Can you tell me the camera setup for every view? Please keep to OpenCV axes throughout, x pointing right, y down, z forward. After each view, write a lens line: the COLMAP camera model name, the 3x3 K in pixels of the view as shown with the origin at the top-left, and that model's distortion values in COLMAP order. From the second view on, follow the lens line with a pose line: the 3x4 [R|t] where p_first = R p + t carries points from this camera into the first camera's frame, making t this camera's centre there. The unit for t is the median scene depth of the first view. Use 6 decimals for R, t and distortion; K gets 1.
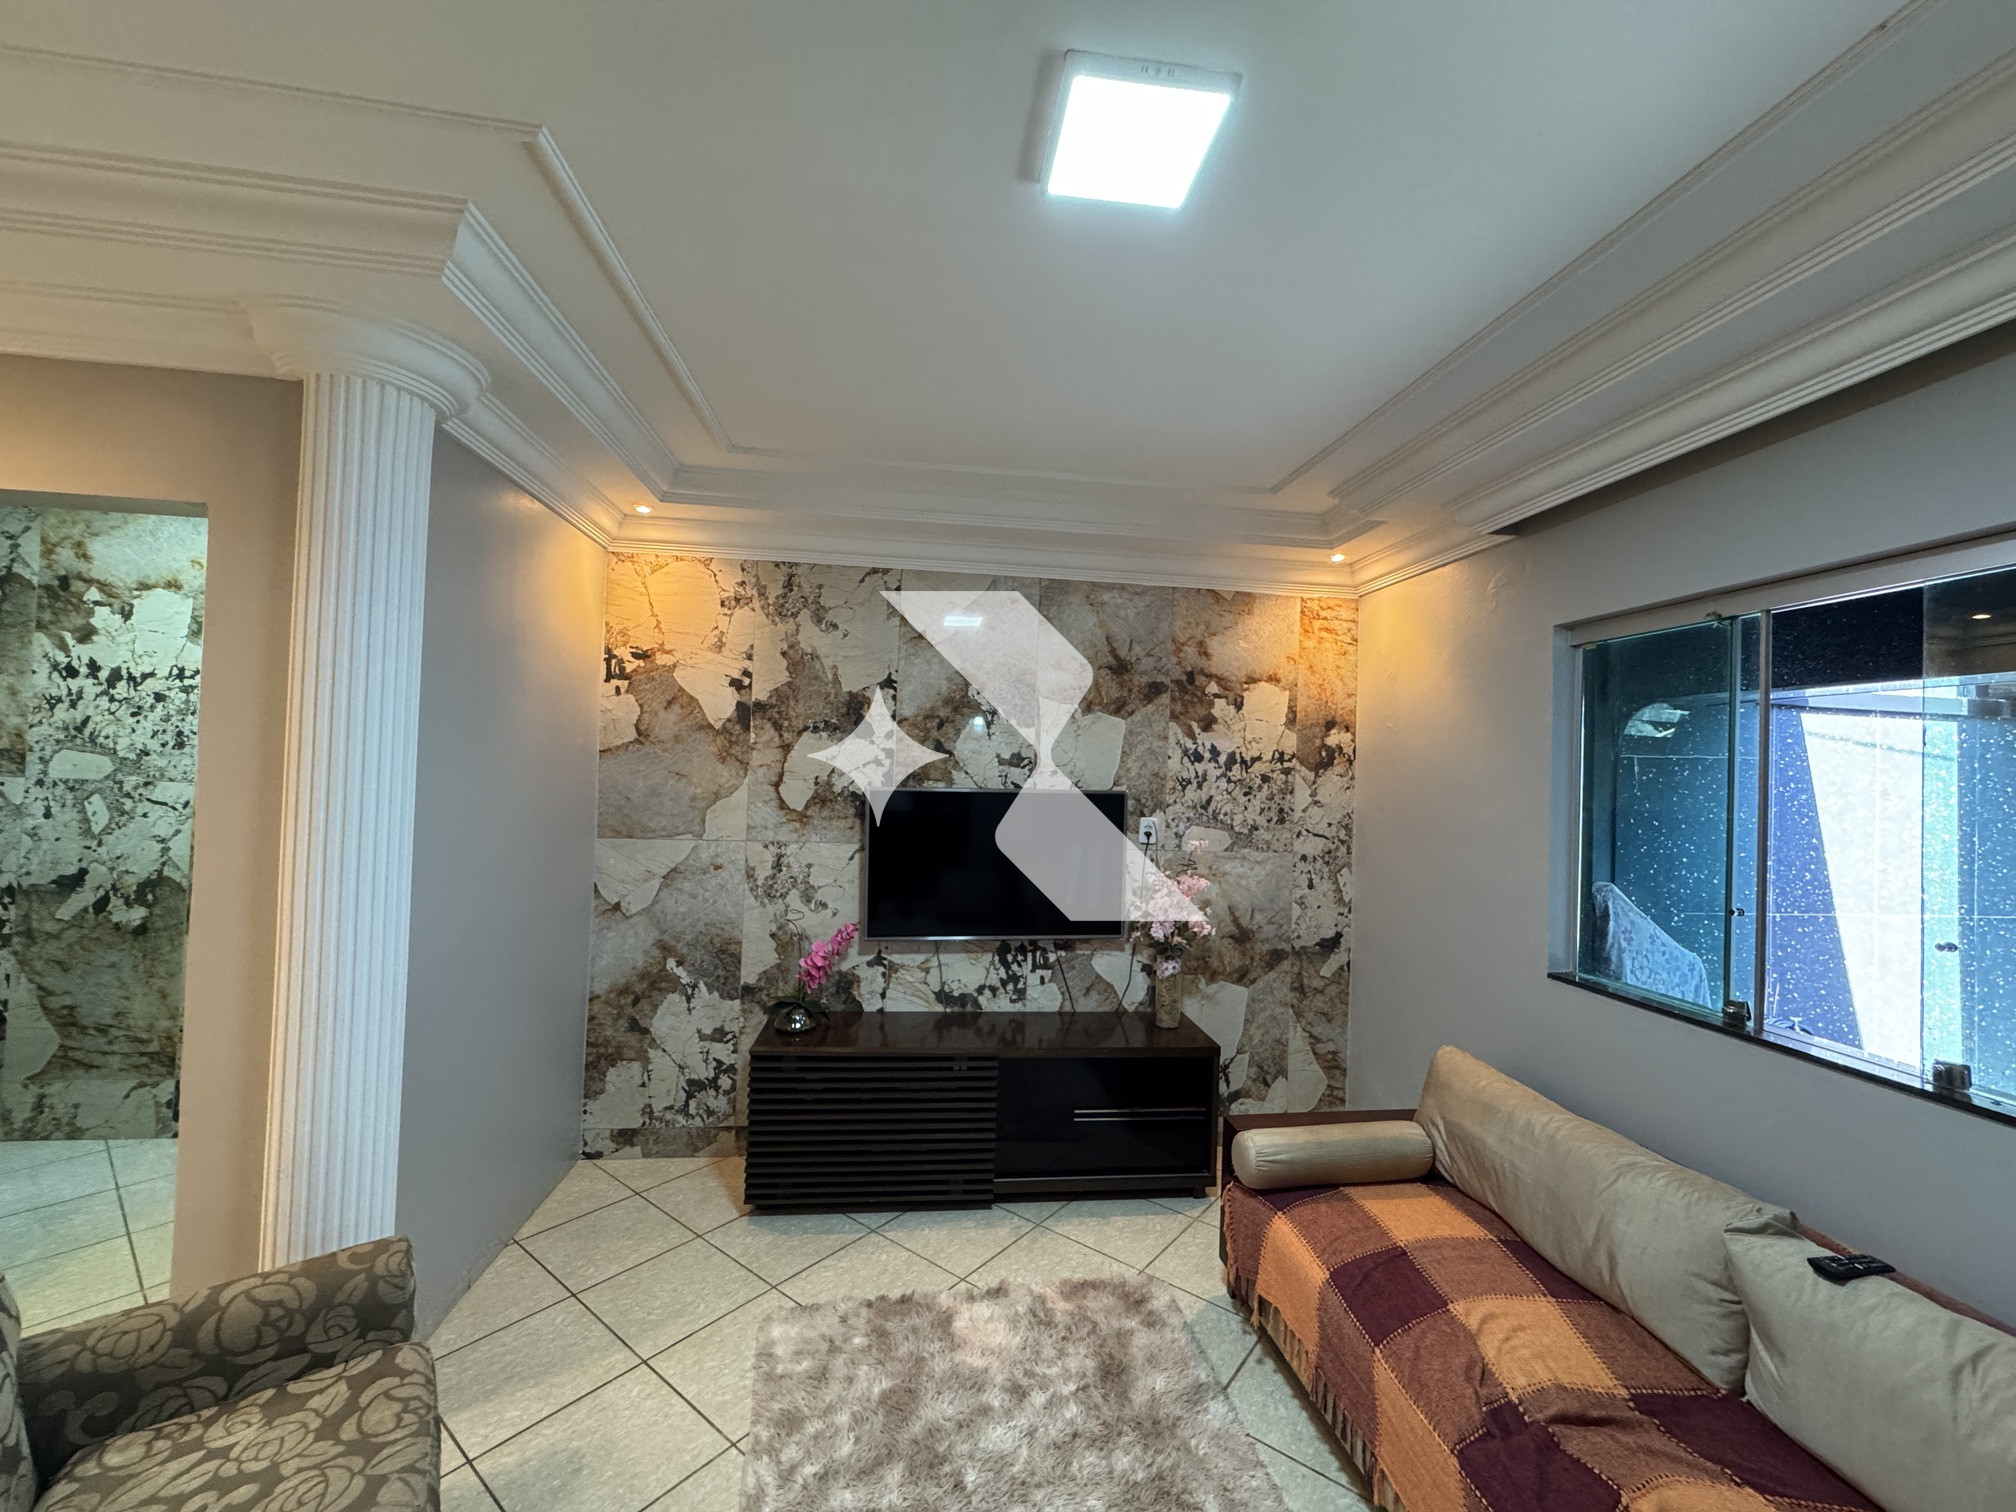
lens RADIAL K [[808.9, 0, 1009.4], [0, 808.9, 754.3], [0, 0, 1]] dist [-0.002451, 0.000128]
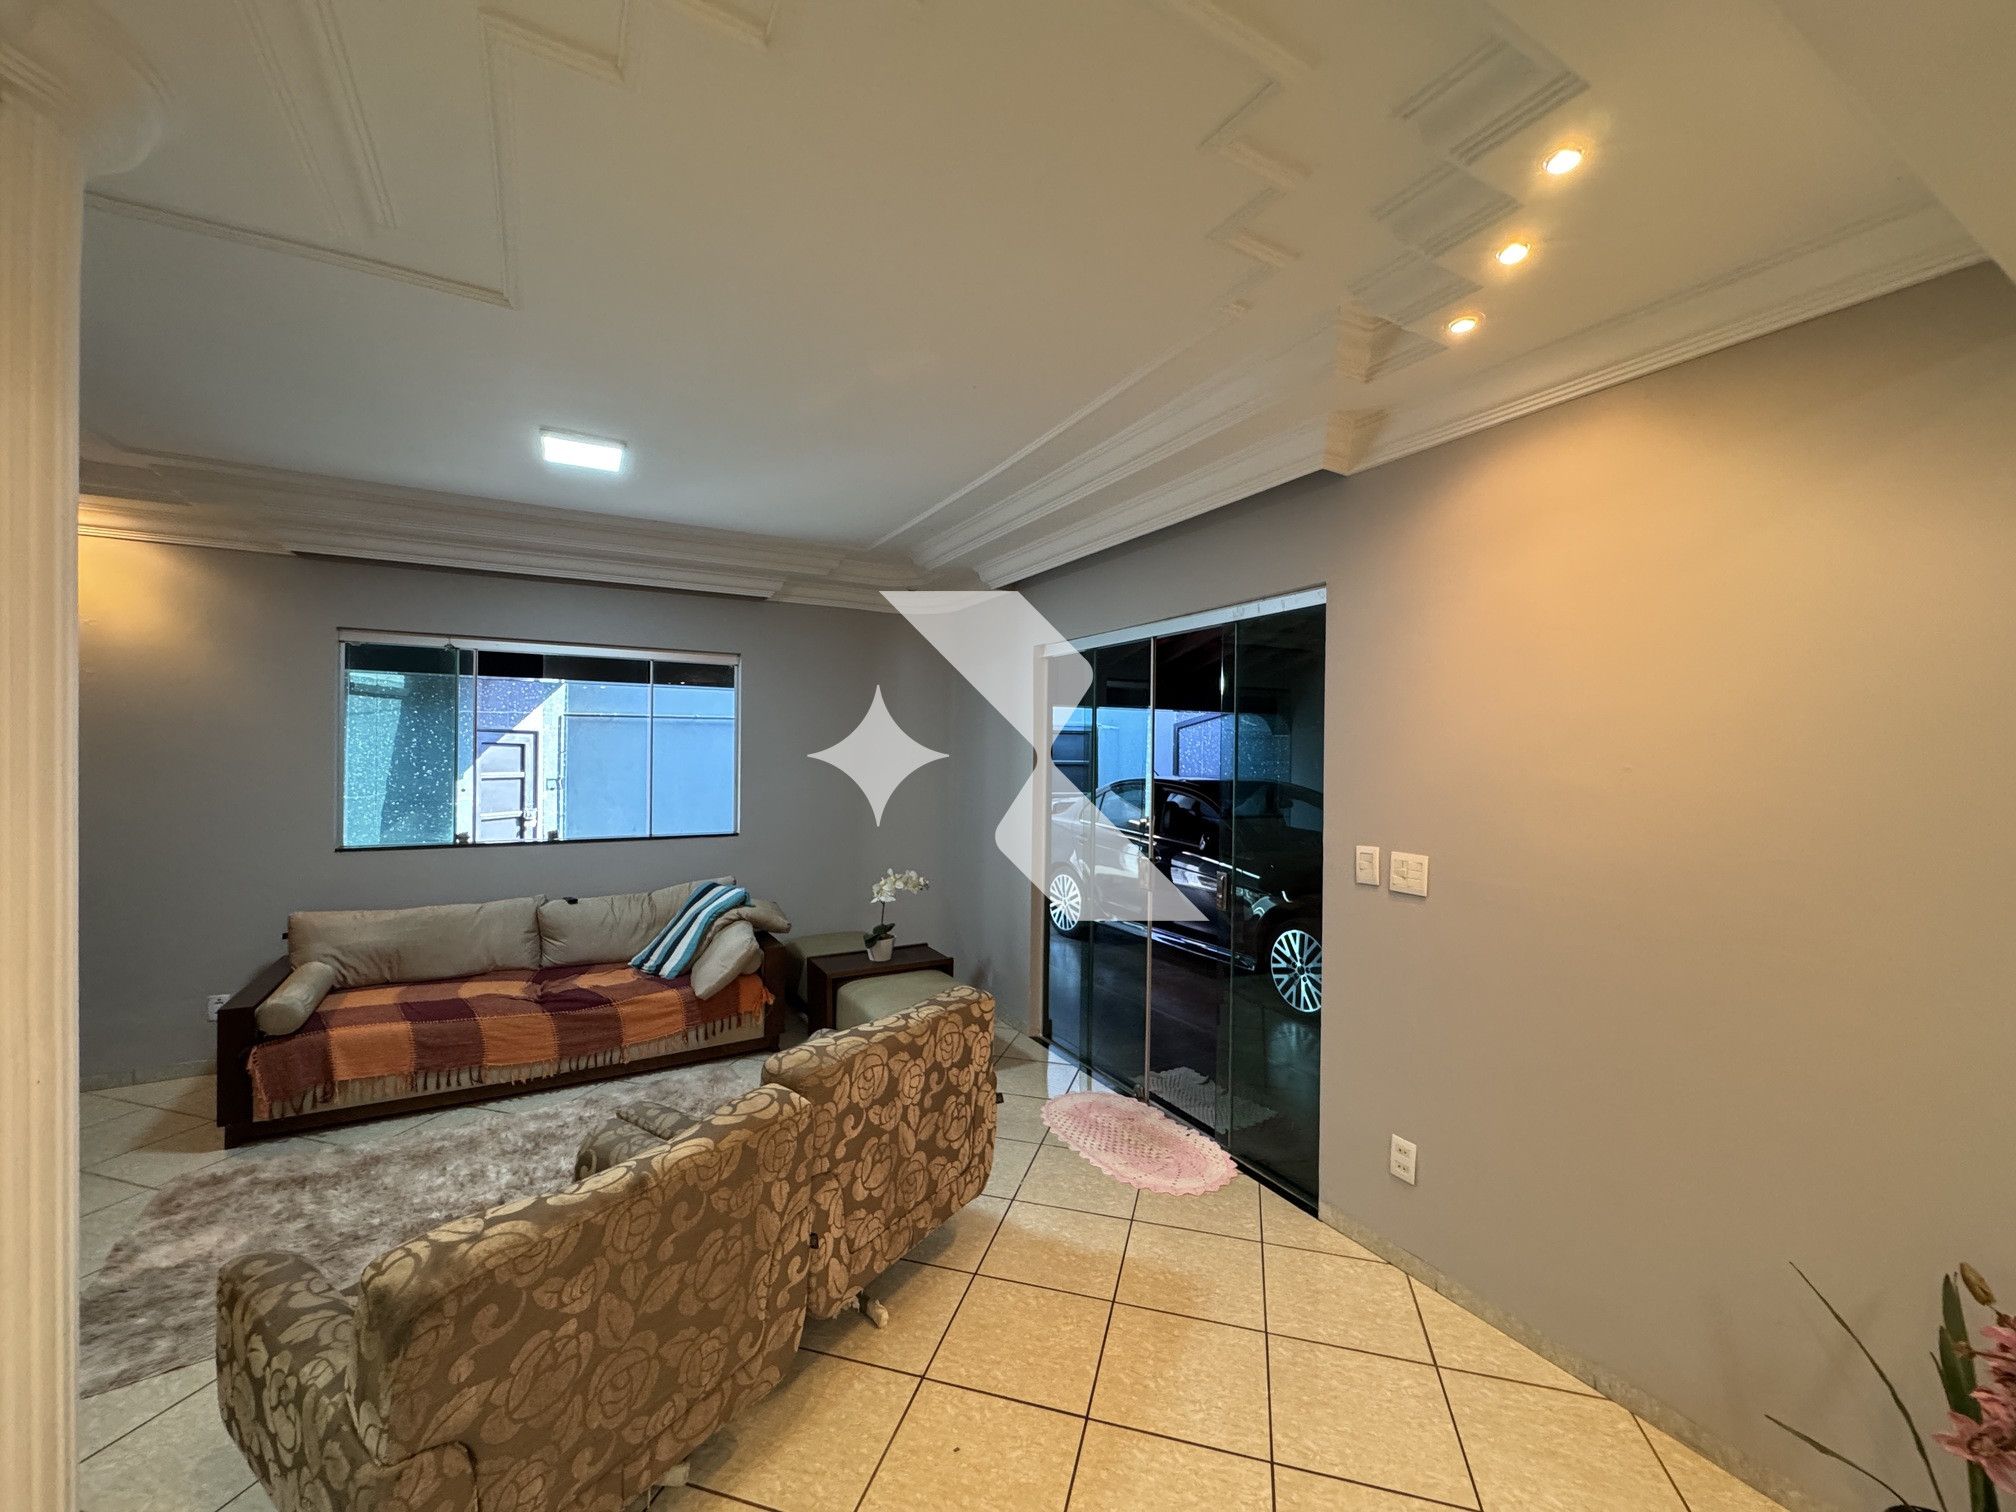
lens RADIAL K [[808.9, 0, 1009.4], [0, 808.9, 754.3], [0, 0, 1]] dist [-0.002451, 0.000128]
pose [[-0.368526, -0.042330, 0.928653, -1.594006], [-0.043697, 0.998647, 0.028180, -0.019119], [-0.928590, -0.030194, -0.369877, 0.464205]]
